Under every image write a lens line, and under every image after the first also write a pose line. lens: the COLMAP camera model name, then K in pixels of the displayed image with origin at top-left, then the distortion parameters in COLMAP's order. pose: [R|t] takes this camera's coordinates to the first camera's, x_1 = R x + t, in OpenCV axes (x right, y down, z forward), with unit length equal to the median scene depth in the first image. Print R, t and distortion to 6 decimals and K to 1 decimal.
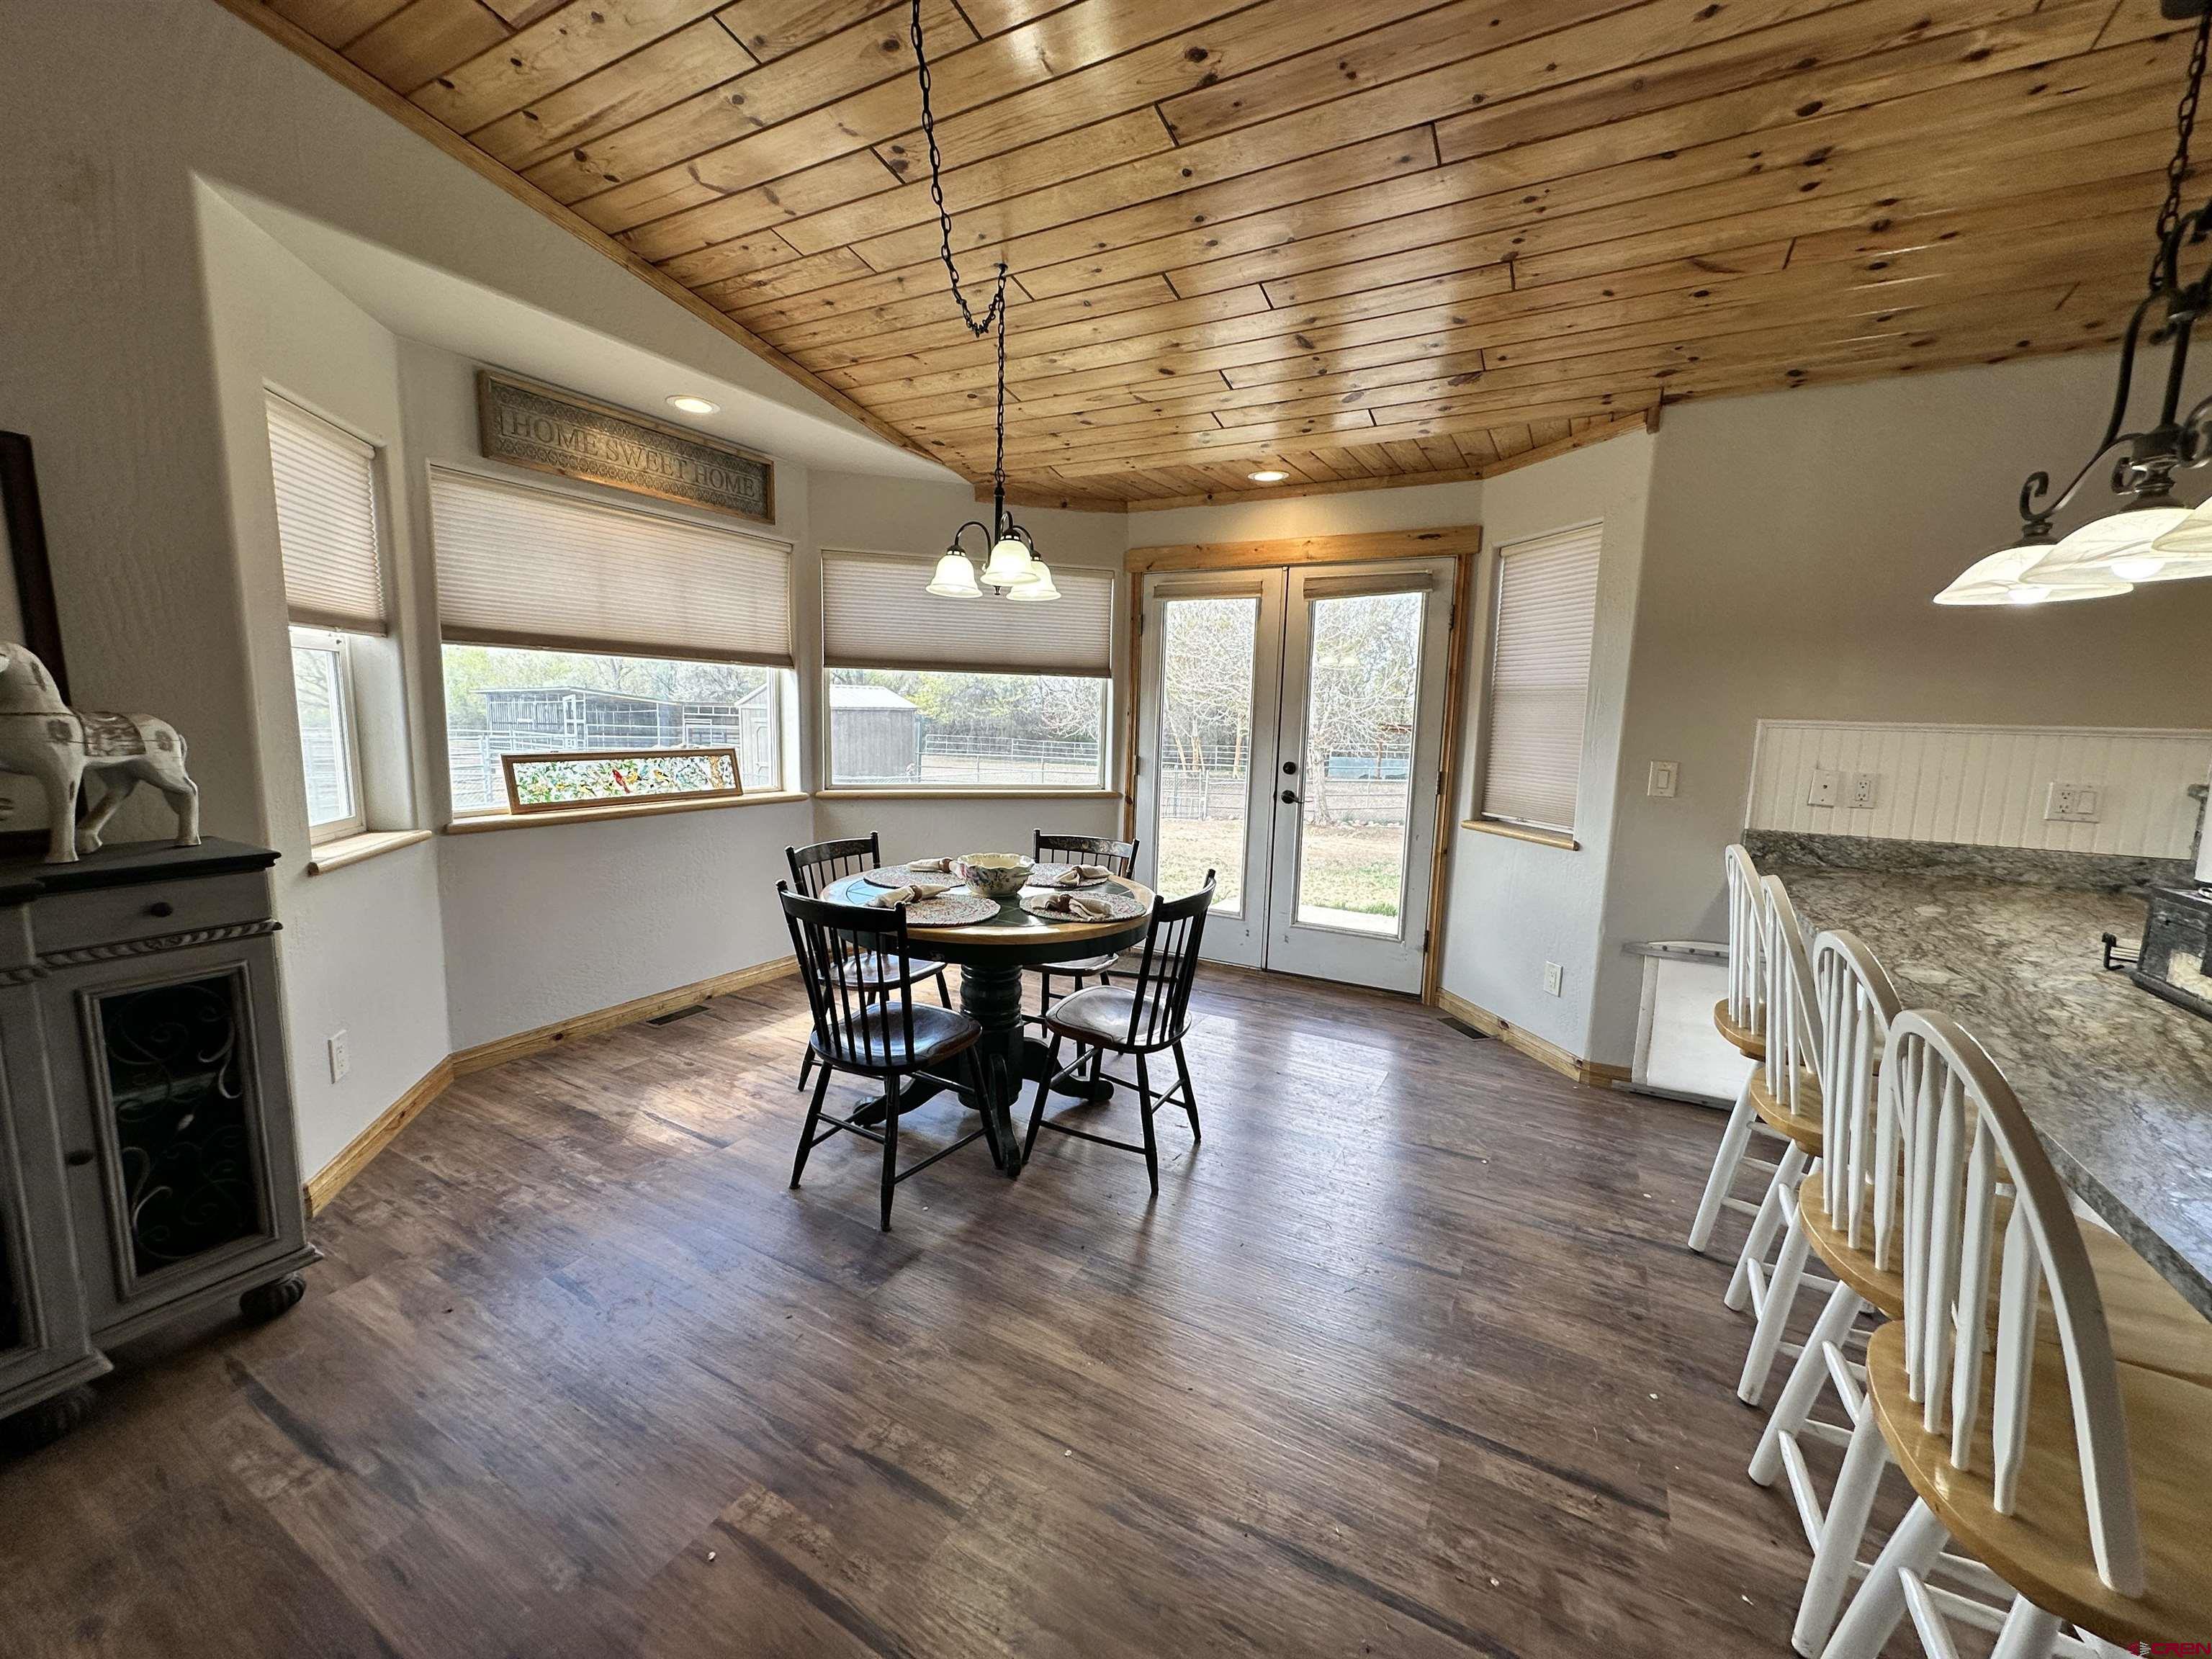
lens RADIAL K [[878.1, 0, 1104.7], [0, 878.1, 829.2], [0, 0, 1]] dist [-0.013366, 0.000249]
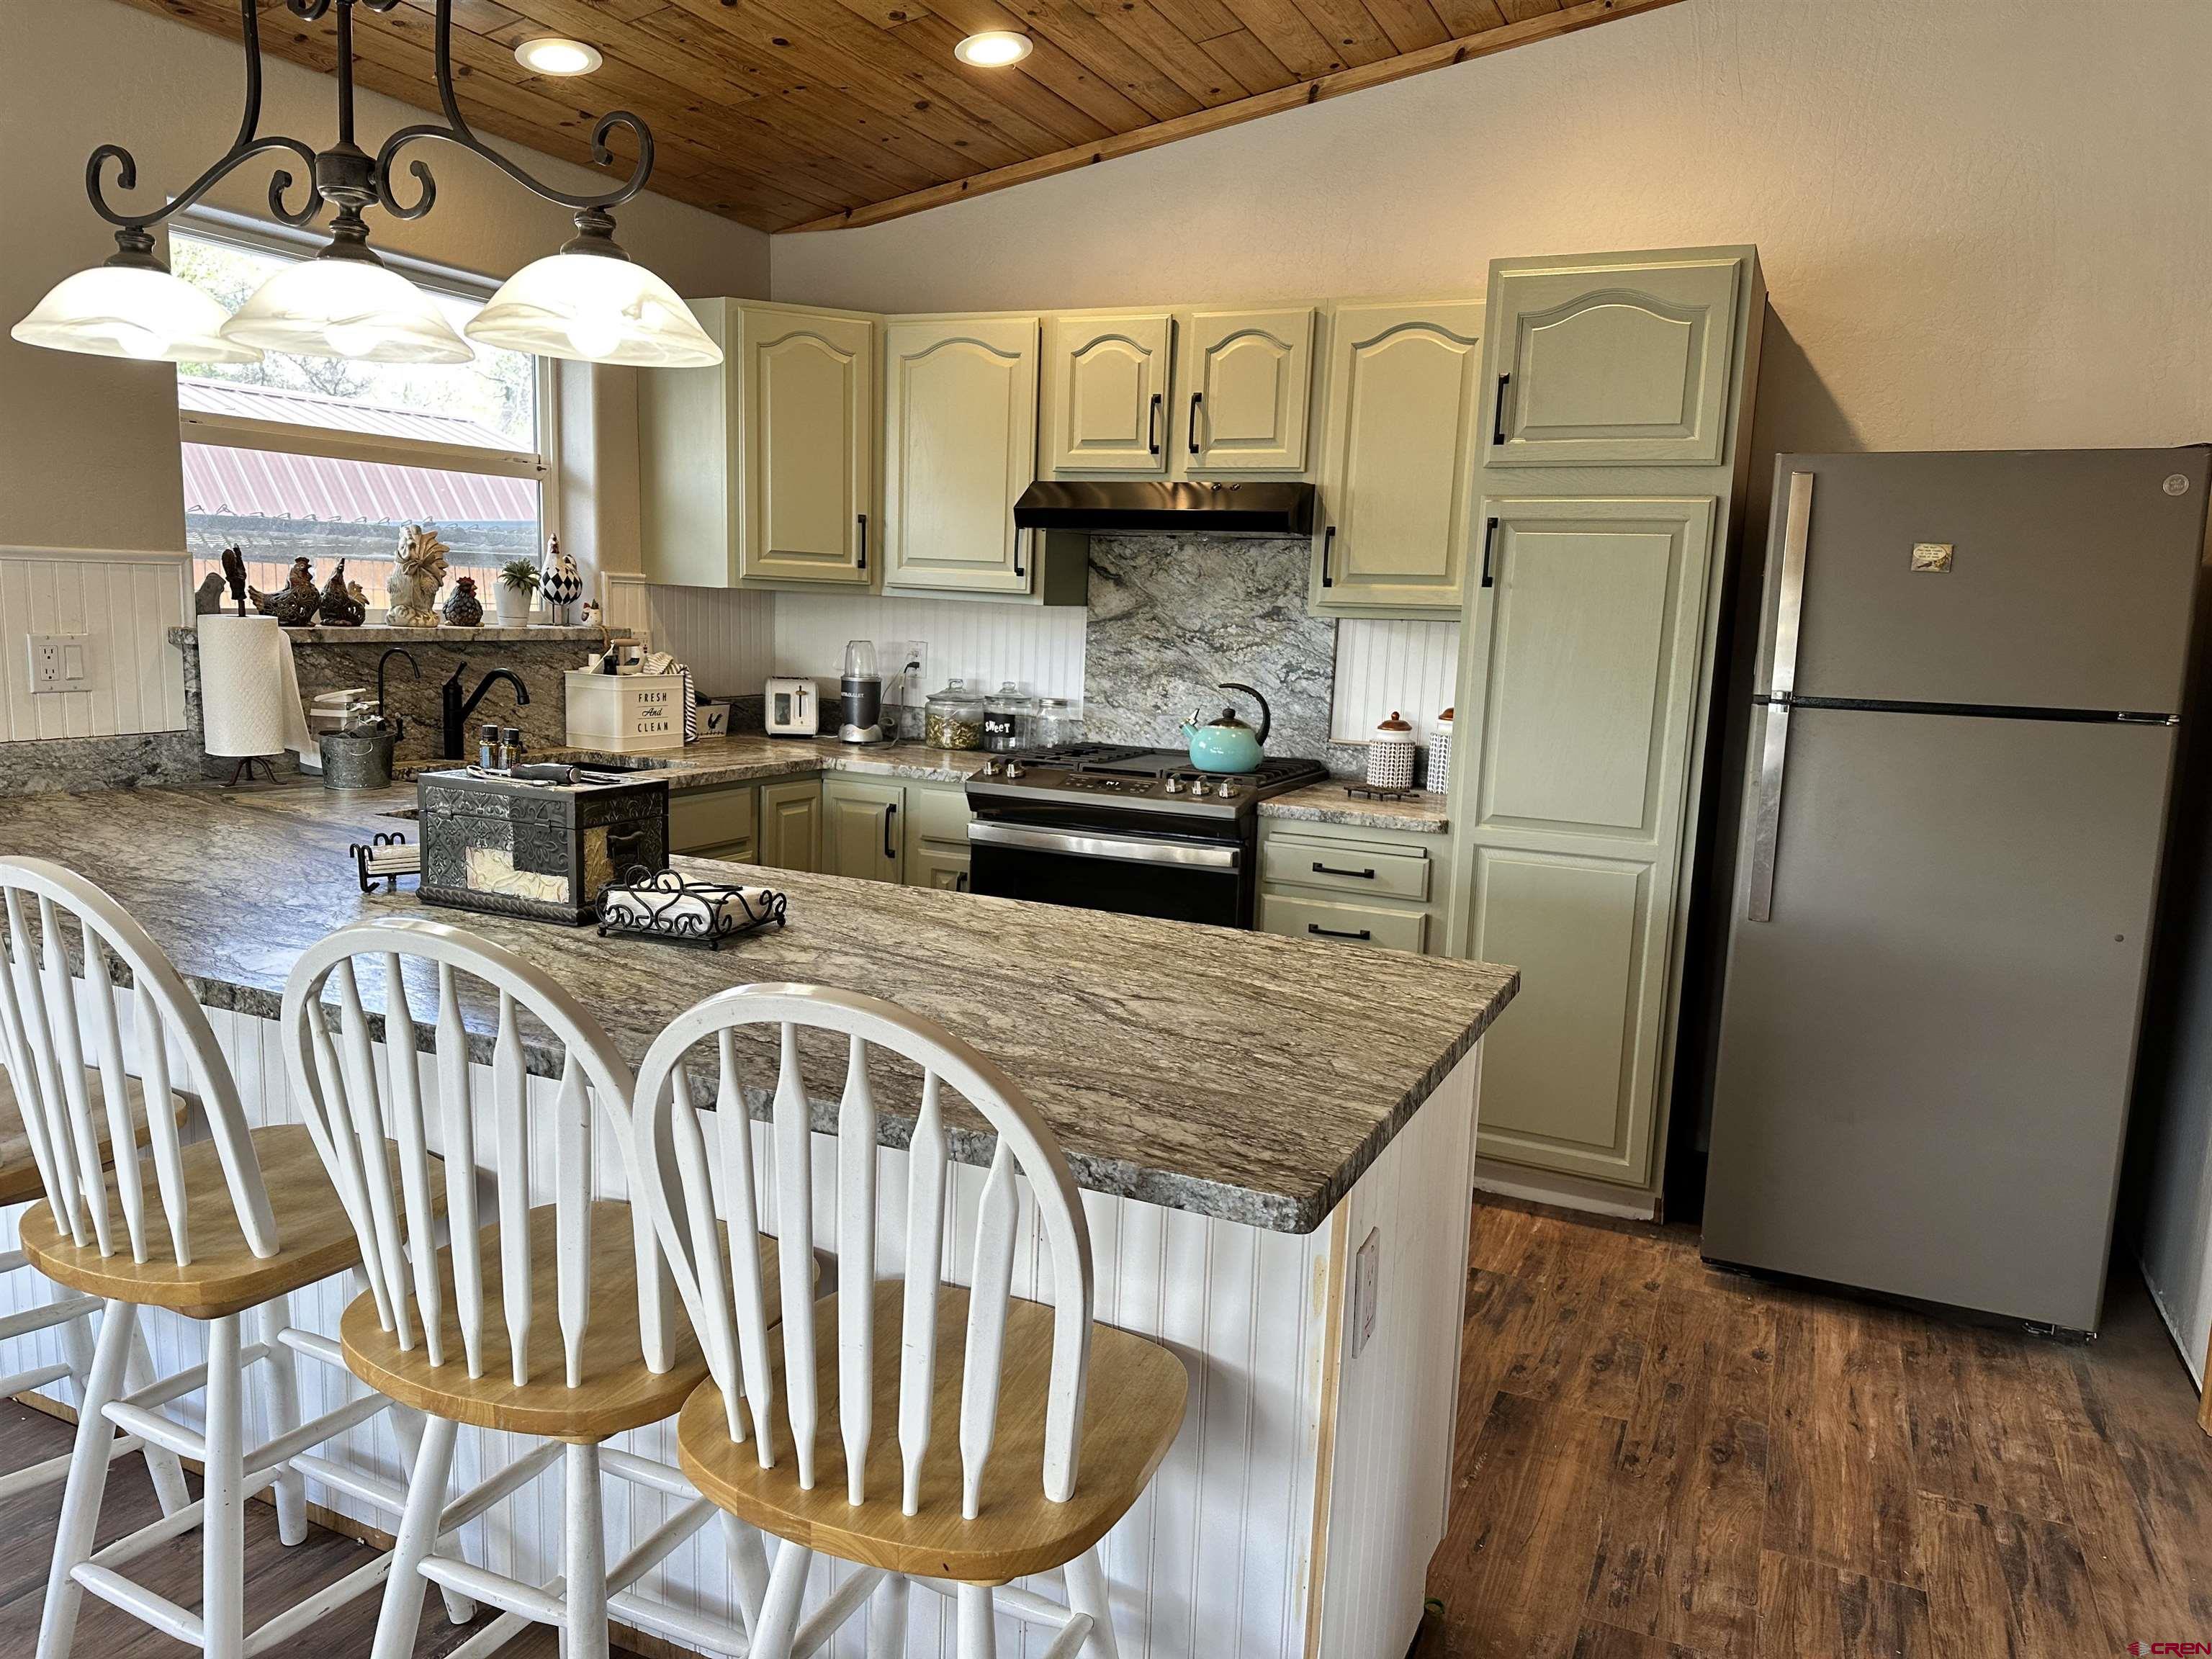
lens RADIAL K [[1516.9, 0, 1103.7], [0, 1516.9, 839.5], [0, 0, 1]] dist [0.006590, 0.001580]
pose [[-0.038912, -0.182182, 0.982495, -0.127545], [0.096861, 0.977921, 0.185171, -0.056940], [-0.994537, 0.102370, -0.020406, 0.359303]]
